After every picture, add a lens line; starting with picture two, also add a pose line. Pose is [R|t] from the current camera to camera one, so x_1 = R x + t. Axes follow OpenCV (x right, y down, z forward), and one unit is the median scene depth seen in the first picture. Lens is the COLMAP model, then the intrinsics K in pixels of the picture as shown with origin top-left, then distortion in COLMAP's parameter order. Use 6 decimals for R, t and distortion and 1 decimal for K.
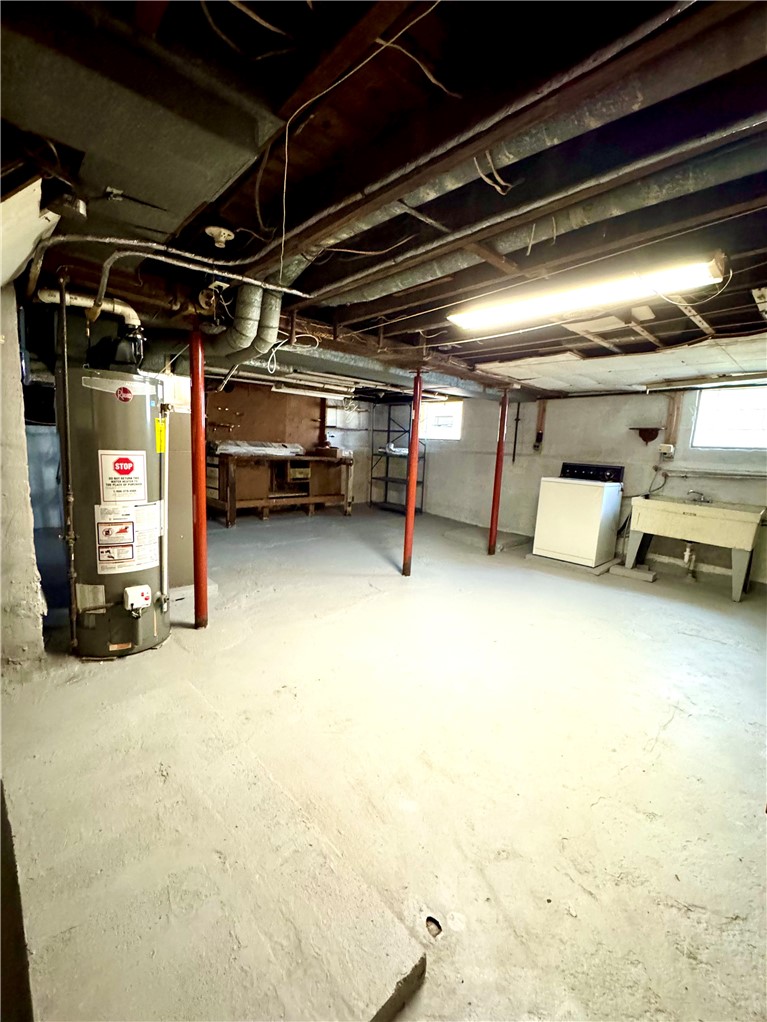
lens RADIAL K [[406.5, 0, 383.5], [0, 406.5, 511.0], [0, 0, 1]] dist [-0.003171, -0.000253]
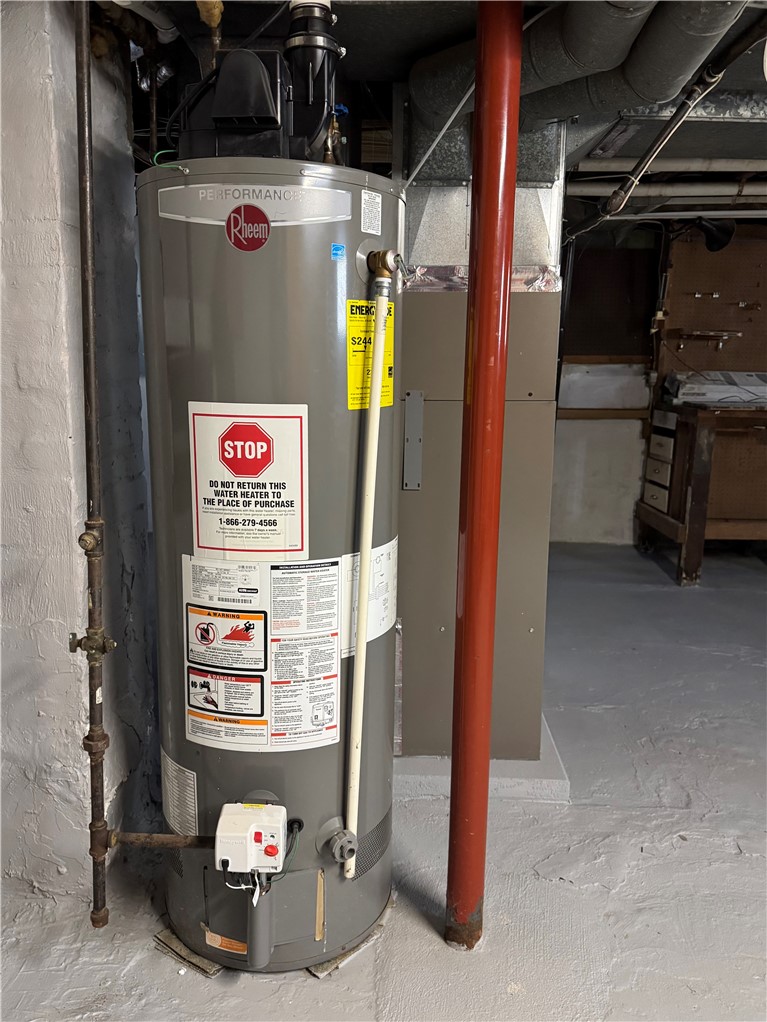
lens RADIAL K [[770.3, 0, 385.3], [0, 770.3, 518.2], [0, 0, 1]] dist [0.101964, -0.148806]
pose [[0.697195, 0.099716, -0.709912, -0.095556], [-0.094228, 0.994434, 0.047141, -0.092481], [0.710662, 0.034027, 0.702711, 0.617811]]
